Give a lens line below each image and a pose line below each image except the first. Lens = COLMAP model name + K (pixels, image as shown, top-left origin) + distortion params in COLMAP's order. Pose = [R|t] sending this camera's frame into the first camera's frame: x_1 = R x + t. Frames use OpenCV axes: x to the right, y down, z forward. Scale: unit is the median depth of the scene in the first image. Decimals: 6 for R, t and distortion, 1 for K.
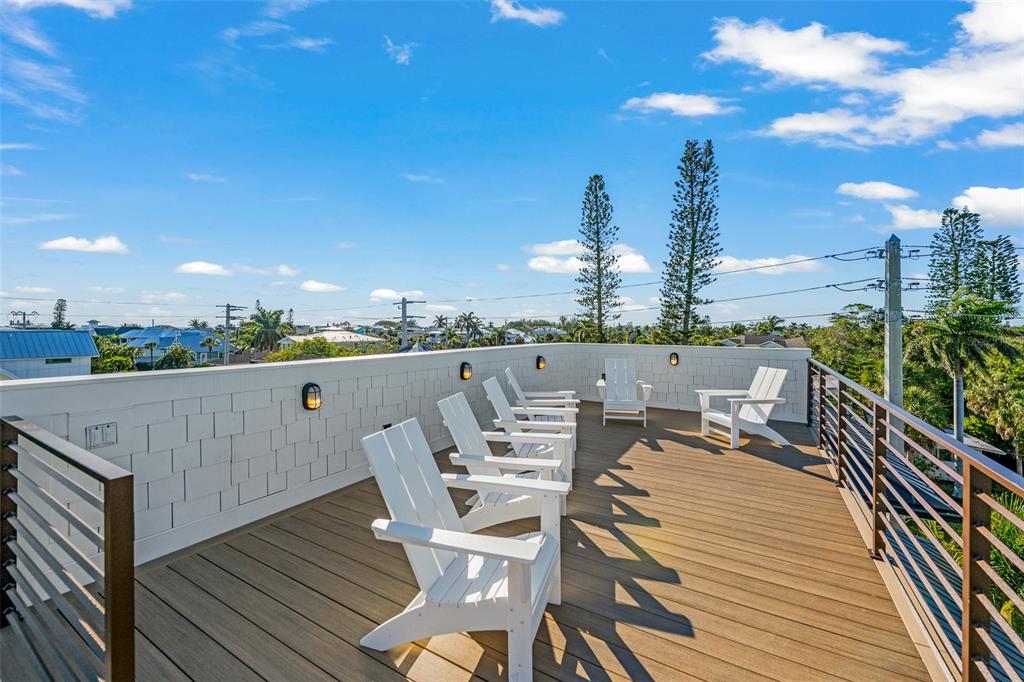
lens RADIAL K [[405.5, 0, 515.9], [0, 405.5, 336.1], [0, 0, 1]] dist [0.002918, -0.000294]
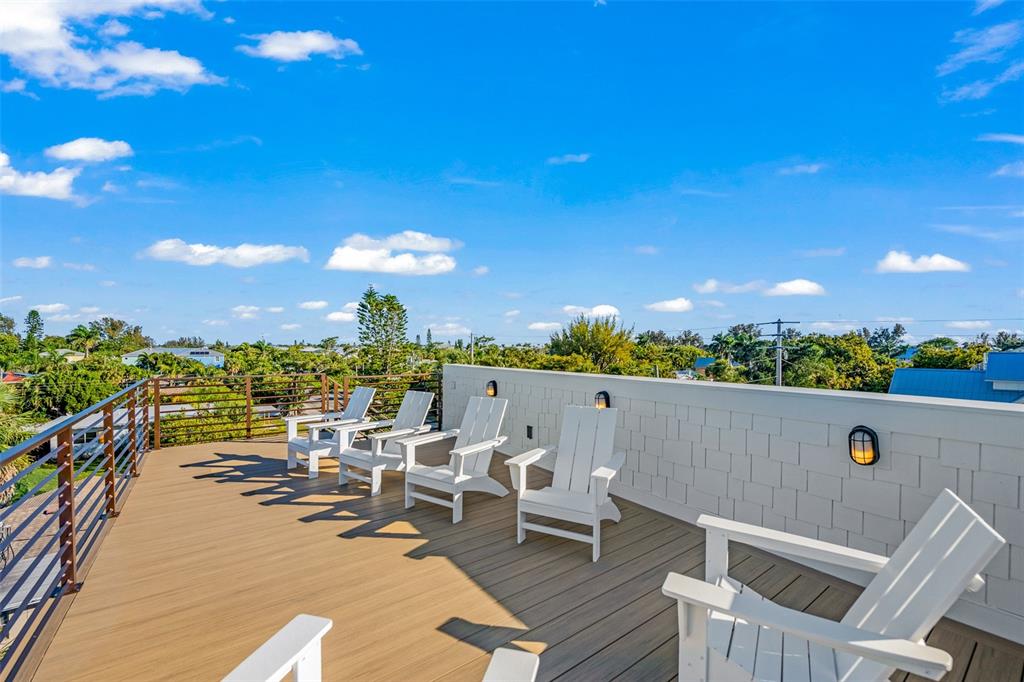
lens RADIAL K [[405.5, 0, 517.3], [0, 405.5, 350.0], [0, 0, 1]] dist [0.002918, -0.000294]
pose [[-0.388609, -0.007728, -0.921371, 1.031578], [-0.009385, 0.999946, -0.004429, -0.011901], [0.921355, 0.006926, -0.388660, 1.764384]]
